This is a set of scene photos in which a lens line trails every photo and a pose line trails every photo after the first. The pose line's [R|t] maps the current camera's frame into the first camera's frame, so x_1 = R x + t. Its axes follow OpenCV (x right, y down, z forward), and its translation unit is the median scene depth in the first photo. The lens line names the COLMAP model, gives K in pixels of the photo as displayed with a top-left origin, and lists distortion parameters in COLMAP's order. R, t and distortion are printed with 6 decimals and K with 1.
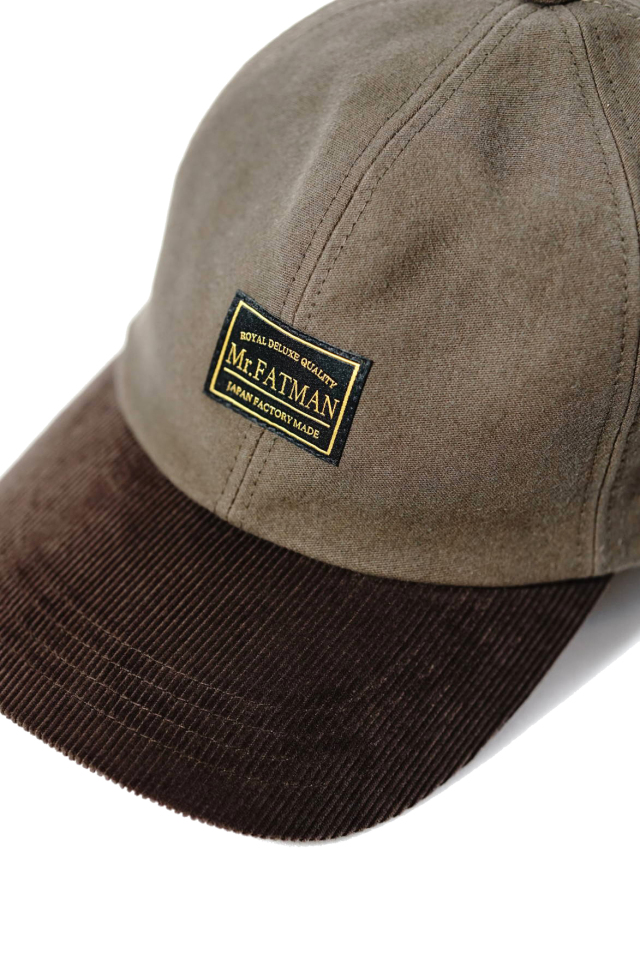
lens RADIAL K [[2475.0, 0, 317.5], [0, 2475.0, 500.0], [0, 0, 1]] dist [1.117599, 8.817051]
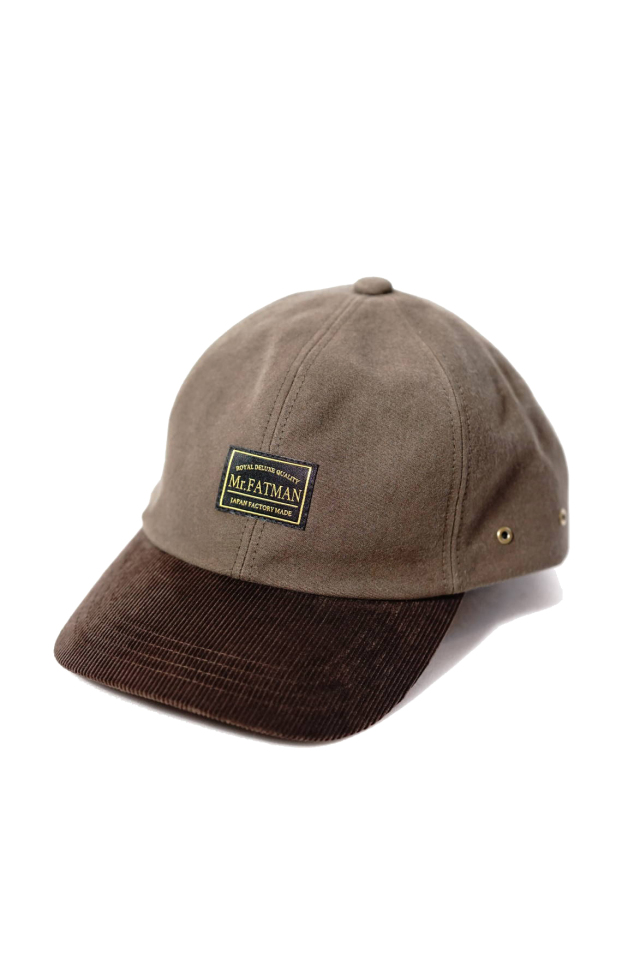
lens RADIAL K [[2475.0, 0, 317.5], [0, 2475.0, 500.0], [0, 0, 1]] dist [1.117599, 8.817051]
pose [[0.978773, -0.091010, 0.183631, -0.292867], [0.145237, 0.940183, -0.308159, 0.490952], [-0.144601, 0.328287, 0.933444, -0.598622]]
